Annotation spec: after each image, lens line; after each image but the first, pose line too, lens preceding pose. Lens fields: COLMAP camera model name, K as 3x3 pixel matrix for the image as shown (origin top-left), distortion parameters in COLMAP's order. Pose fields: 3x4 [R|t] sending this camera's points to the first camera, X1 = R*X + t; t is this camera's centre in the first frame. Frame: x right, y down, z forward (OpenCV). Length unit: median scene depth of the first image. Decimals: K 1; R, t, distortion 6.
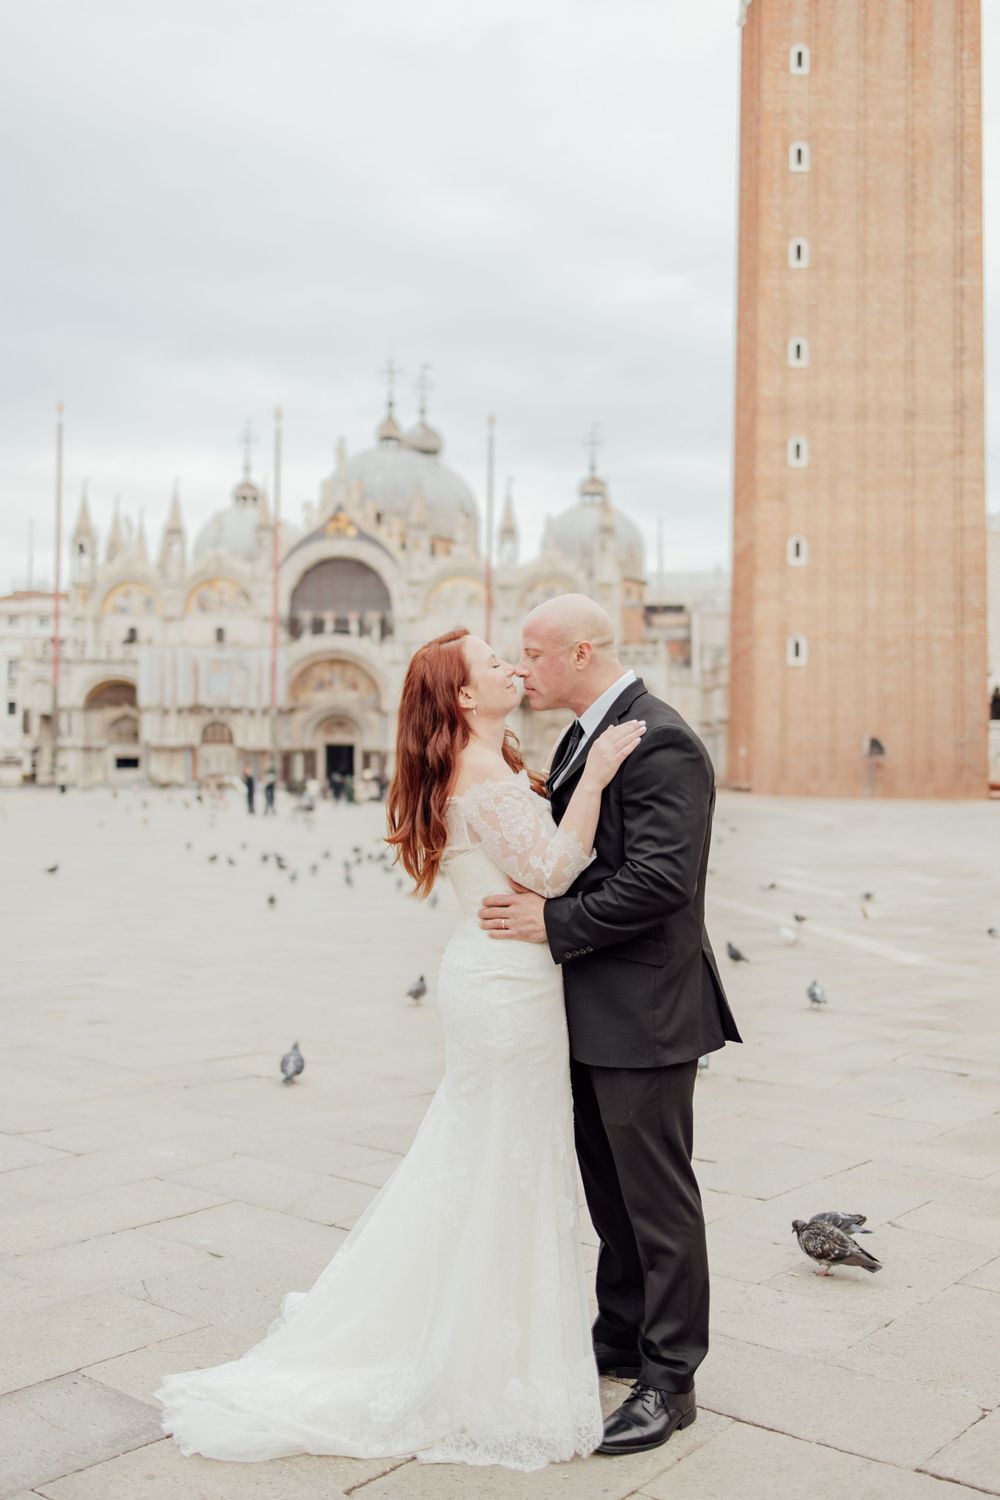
lens RADIAL K [[1463.7, 0, 515.8], [0, 1463.7, 767.7], [0, 0, 1]] dist [-0.005141, 0.000000]
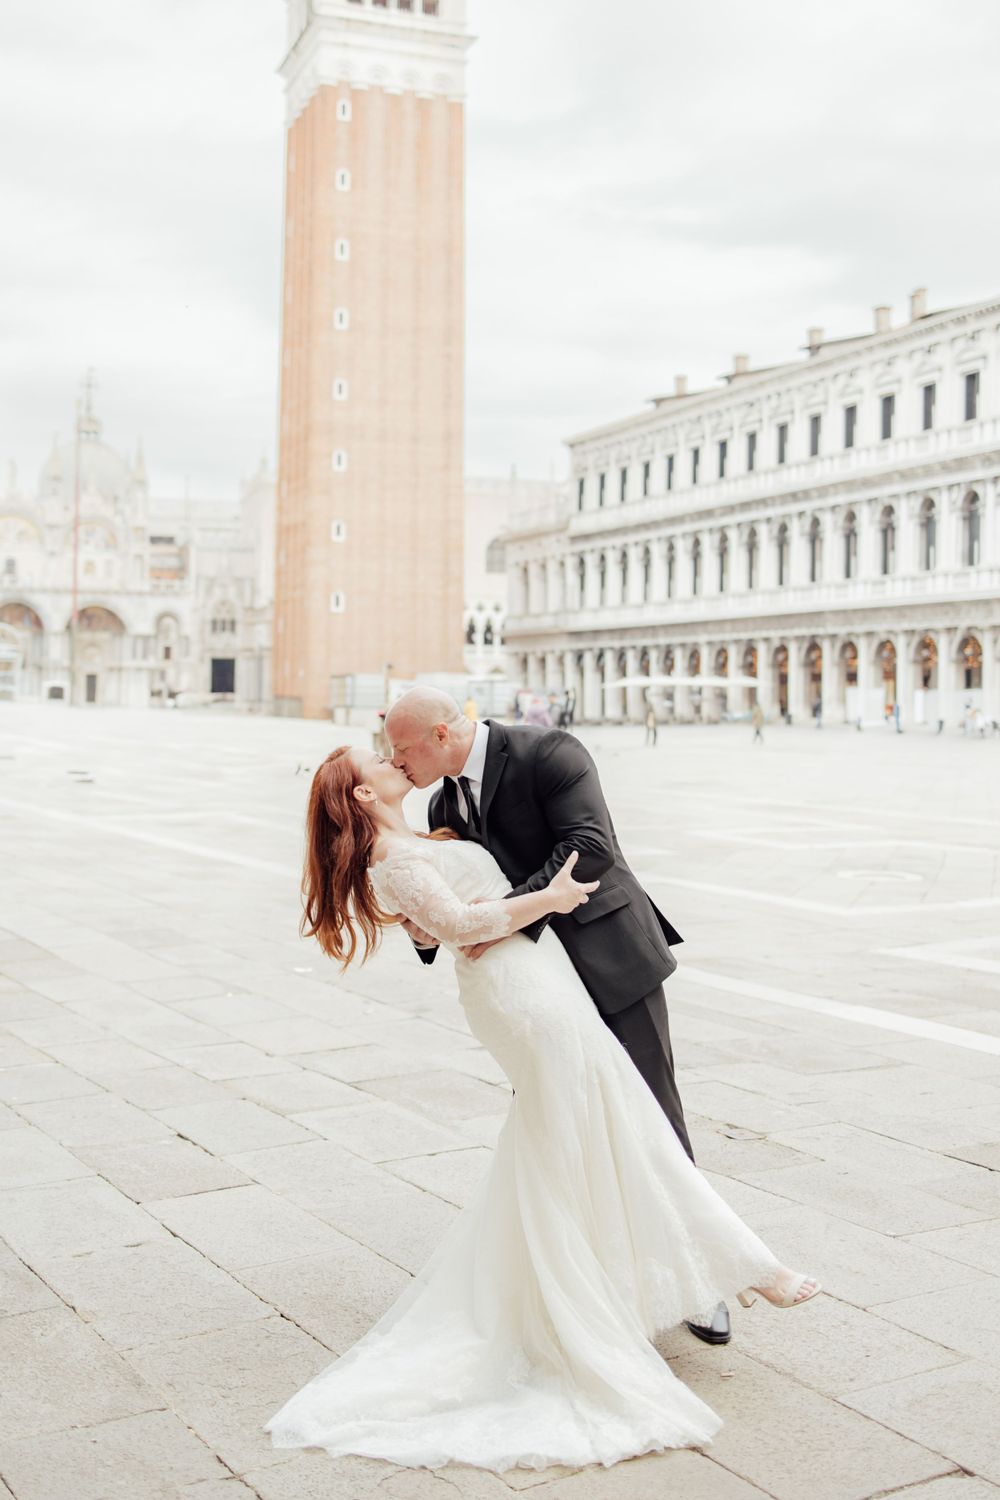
lens RADIAL K [[1523.6, 0, 439.5], [0, 1523.6, 703.0], [0, 0, 1]] dist [0.000361, 0.000000]
pose [[0.938342, 0.002427, 0.345699, -0.143418], [-0.008802, 0.999819, 0.016871, -0.005323], [-0.345595, -0.018874, 0.938194, -0.265746]]
